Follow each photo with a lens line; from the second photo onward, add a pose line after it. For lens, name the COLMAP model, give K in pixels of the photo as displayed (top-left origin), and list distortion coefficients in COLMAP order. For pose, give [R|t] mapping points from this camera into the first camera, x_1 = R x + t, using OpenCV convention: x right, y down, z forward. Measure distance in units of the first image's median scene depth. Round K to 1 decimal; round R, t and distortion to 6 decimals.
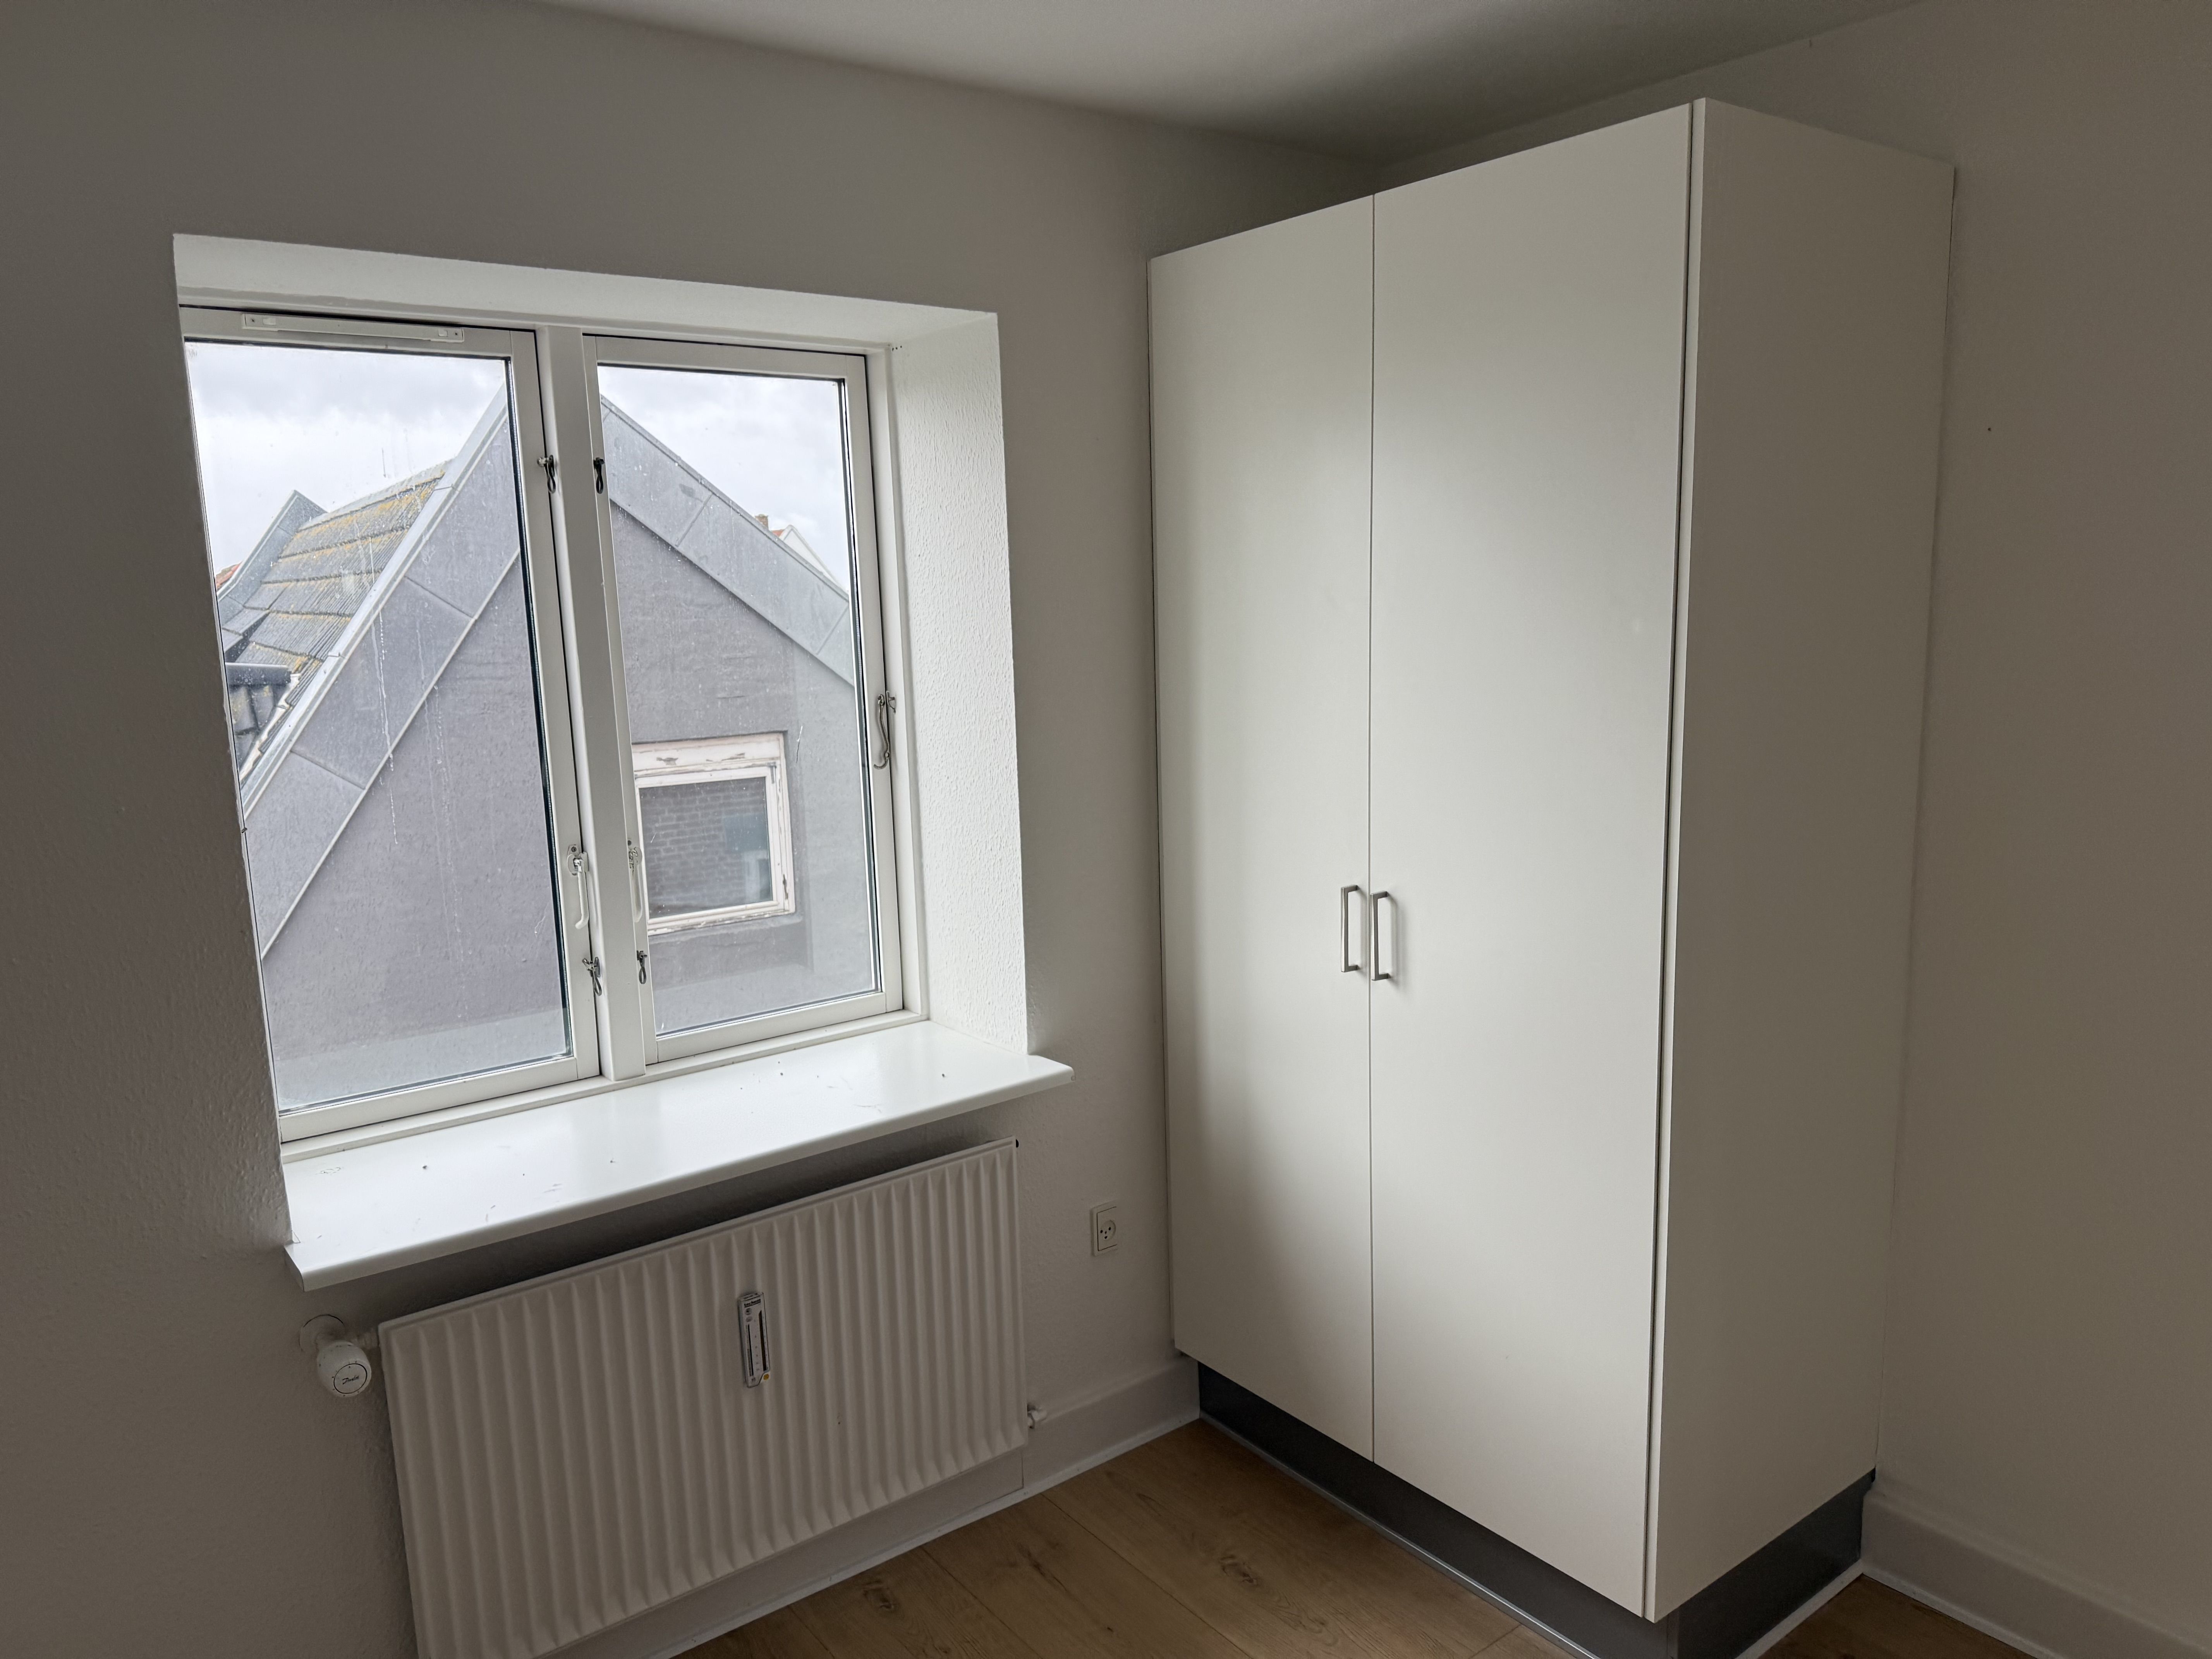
lens RADIAL K [[1549.6, 0, 1106.0], [0, 1549.6, 829.5], [0, 0, 1]] dist [0.001647, -0.001262]
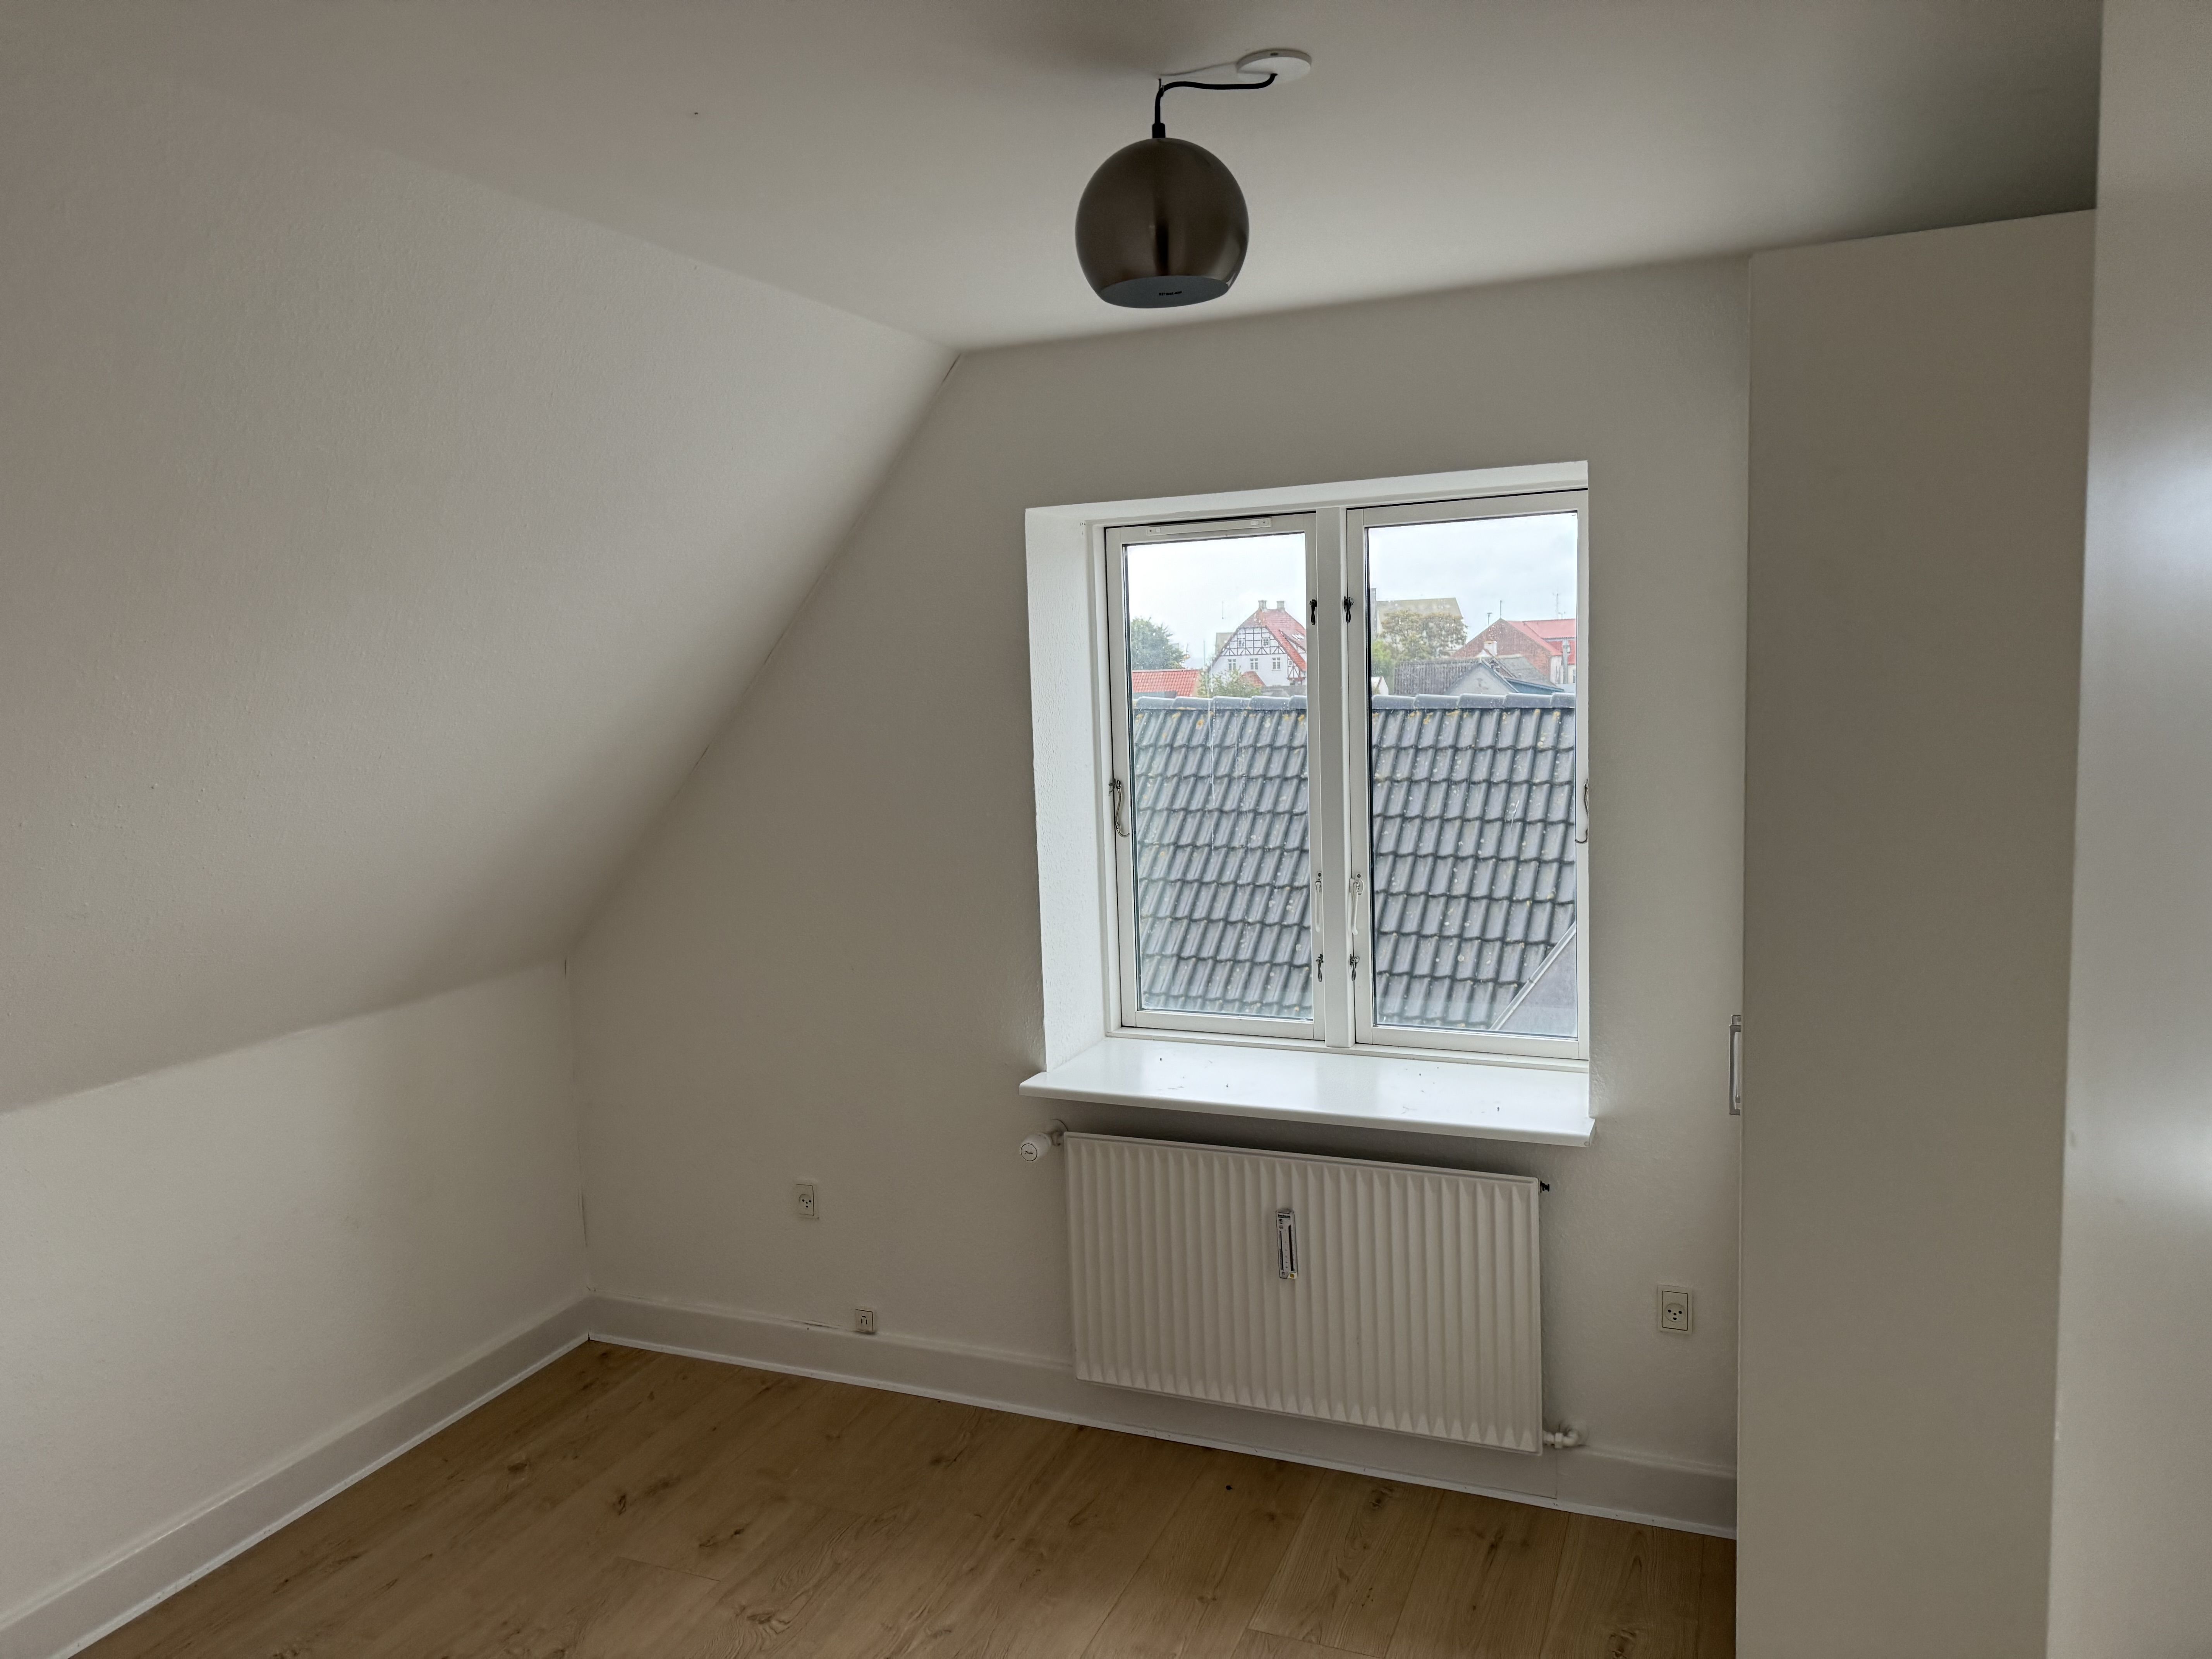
lens RADIAL K [[1549.6, 0, 1106.0], [0, 1549.6, 829.5], [0, 0, 1]] dist [0.001647, -0.001262]
pose [[0.479344, 0.111963, -0.870456, 0.845526], [-0.119025, 0.990959, 0.061917, -0.100852], [0.869519, 0.073927, 0.488336, 0.161553]]
